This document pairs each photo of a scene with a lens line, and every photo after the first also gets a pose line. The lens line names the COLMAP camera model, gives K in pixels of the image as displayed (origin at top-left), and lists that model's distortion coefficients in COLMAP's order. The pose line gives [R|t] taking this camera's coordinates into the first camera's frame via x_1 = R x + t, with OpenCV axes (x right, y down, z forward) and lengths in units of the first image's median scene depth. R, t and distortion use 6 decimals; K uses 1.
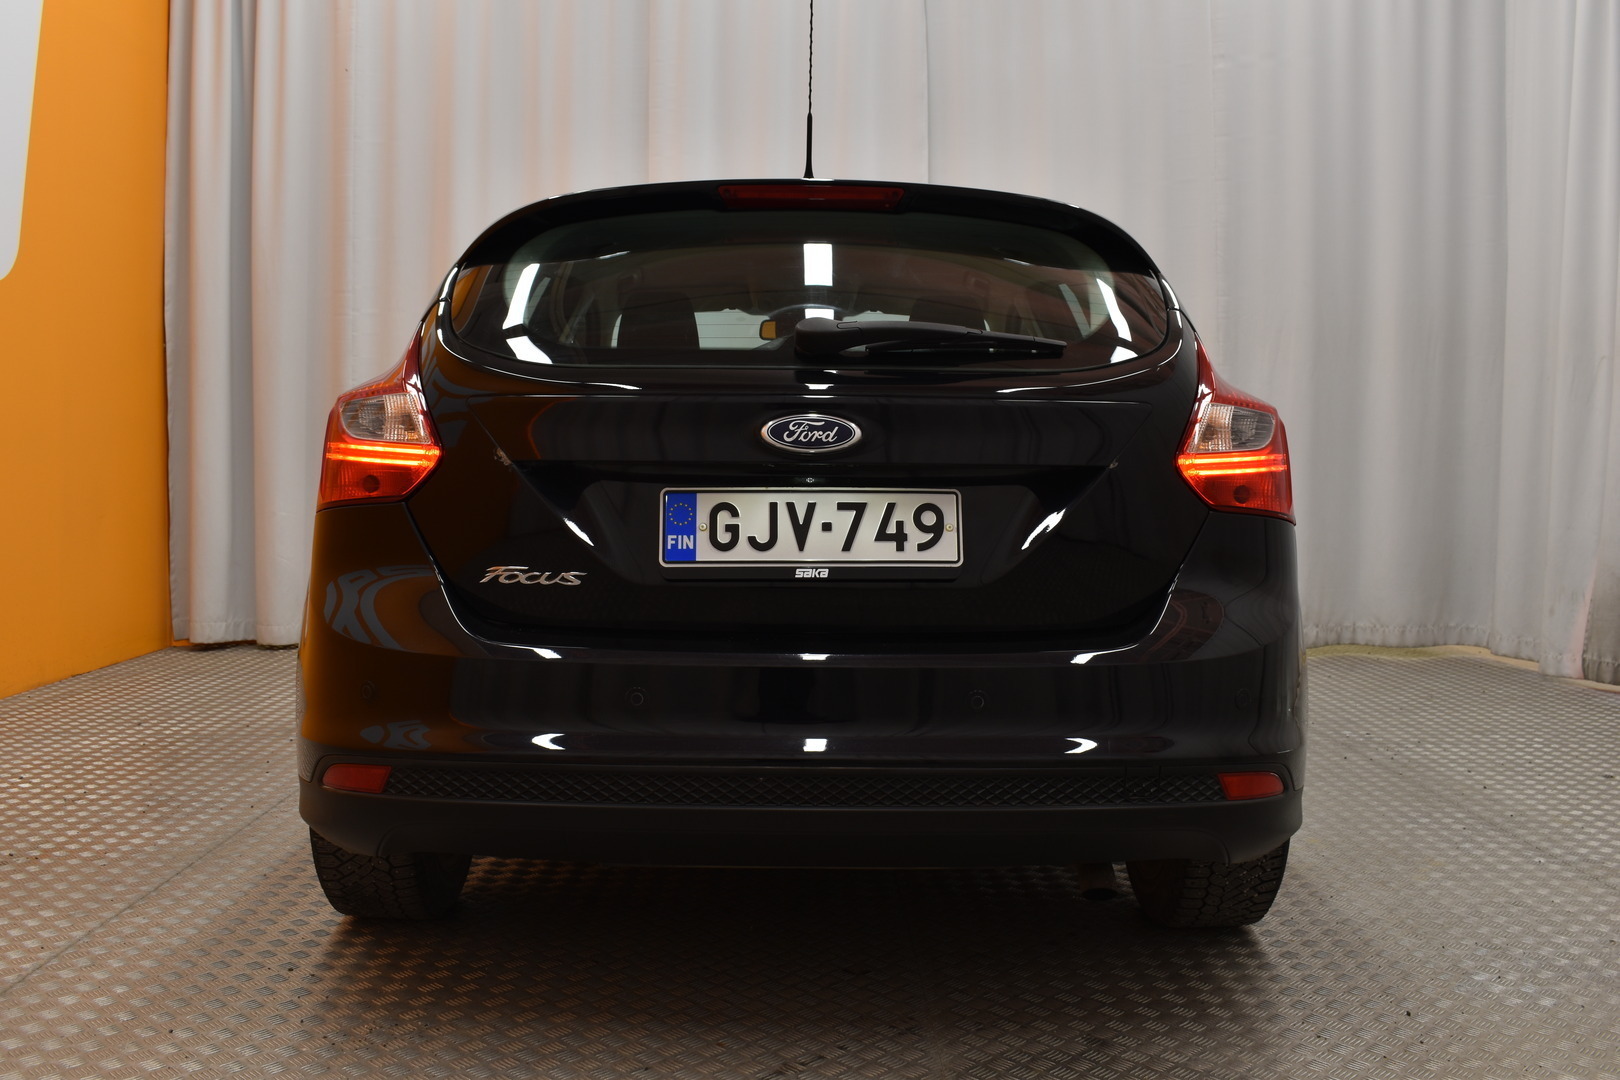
lens RADIAL K [[1531.6, 0, 815.4], [0, 1531.6, 536.4], [0, 0, 1]] dist [-0.041088, 0.000000]
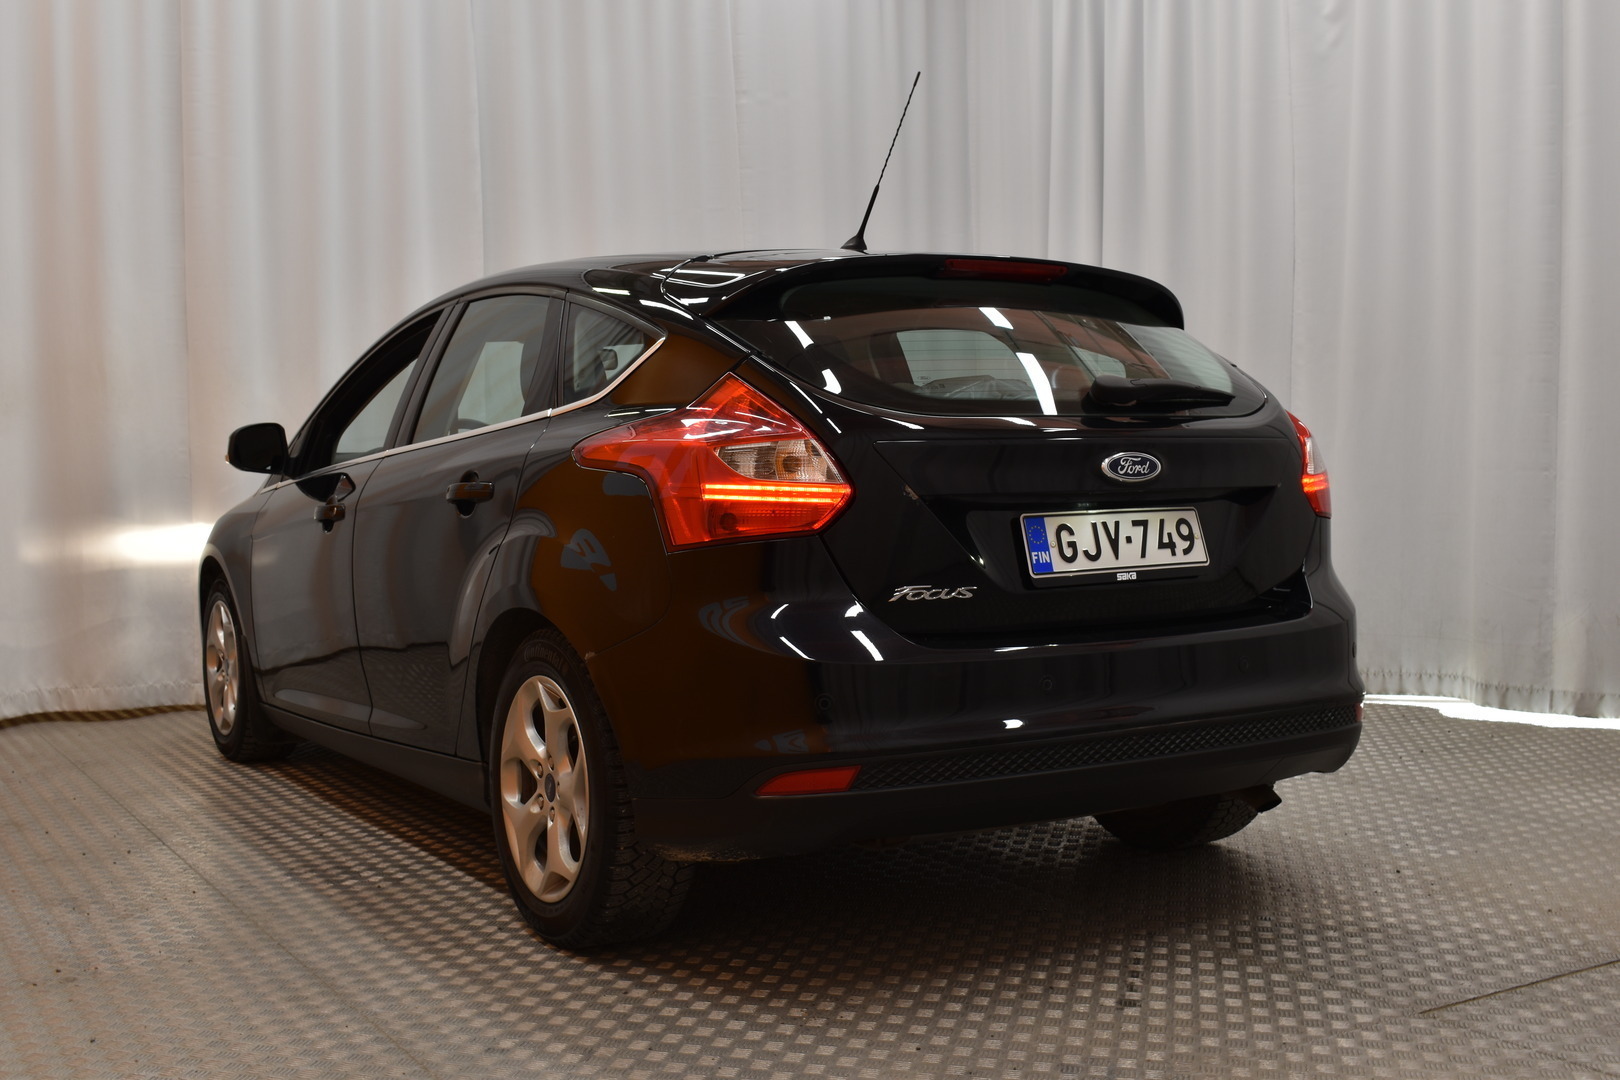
lens RADIAL K [[1690.7, 0, 808.2], [0, 1690.7, 530.7], [0, 0, 1]] dist [-0.012966, 0.000000]
pose [[0.858486, -0.042997, 0.511031, -0.939585], [0.050124, 0.998743, -0.000172, -0.026794], [-0.510381, 0.025763, 0.859562, -0.075517]]
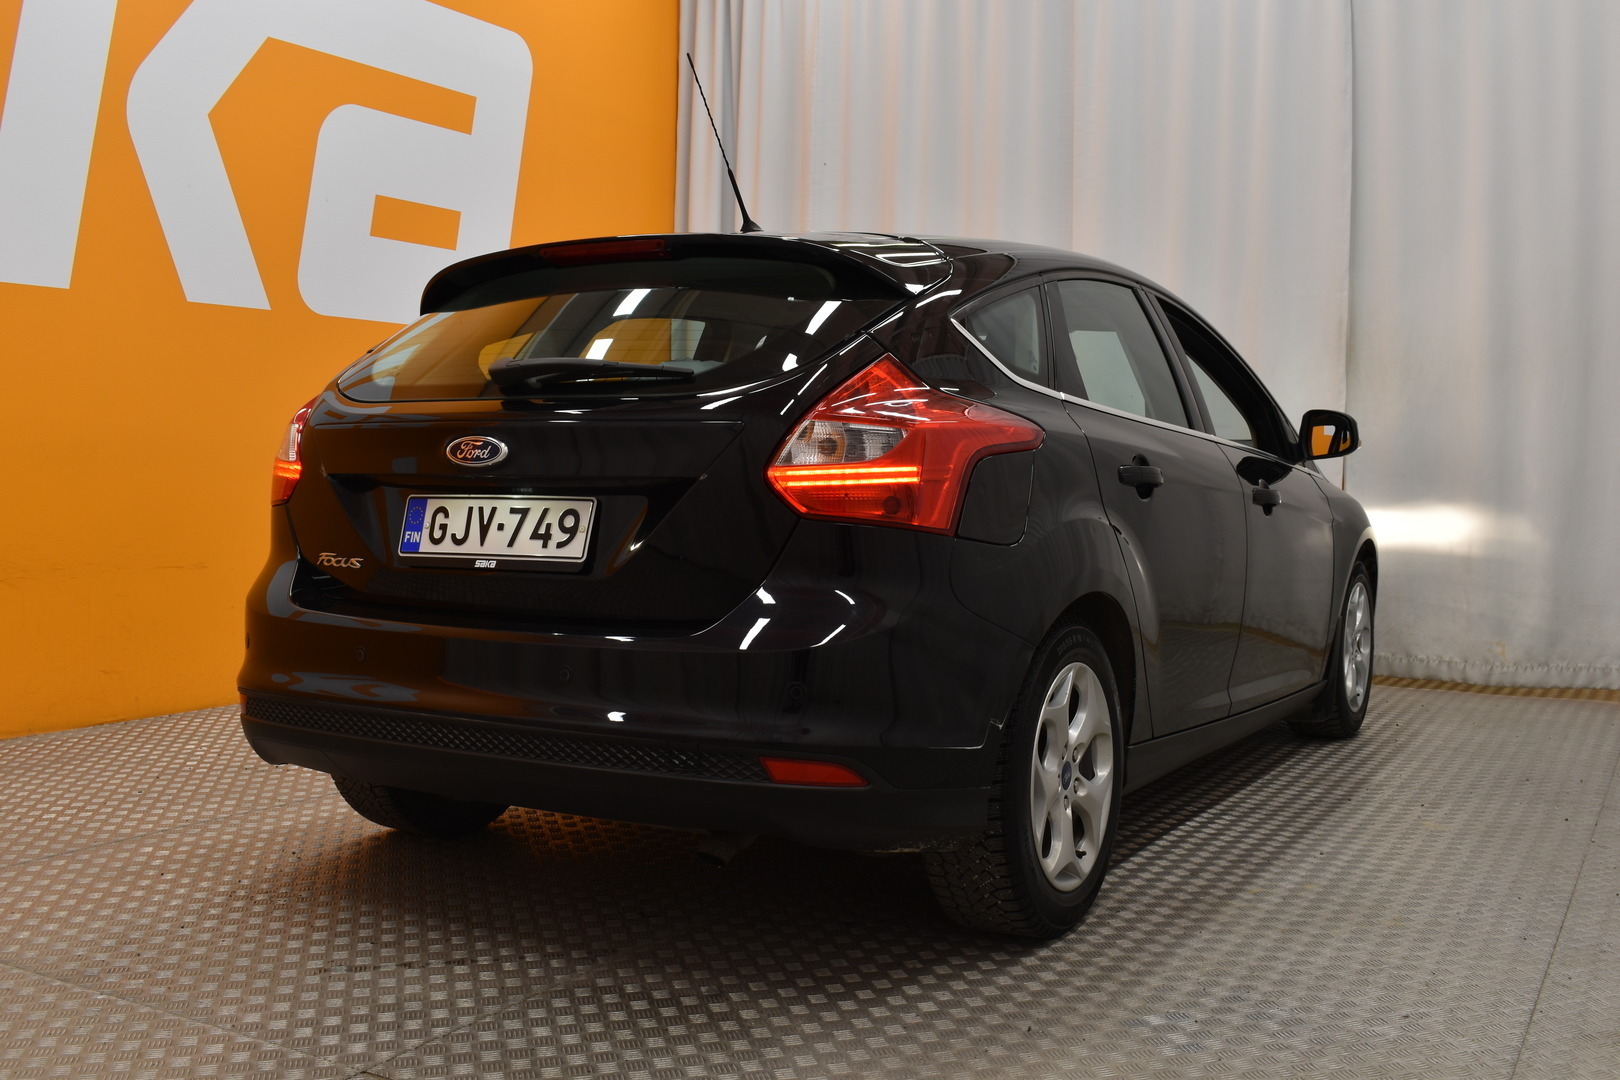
lens RADIAL K [[1600.9, 0, 814.2], [0, 1600.9, 536.1], [0, 0, 1]] dist [-0.032533, 0.000000]
pose [[0.859235, 0.019440, -0.511211, 0.880217], [-0.026799, 0.999616, -0.007031, 0.003412], [0.510878, 0.019741, 0.859427, 0.022279]]
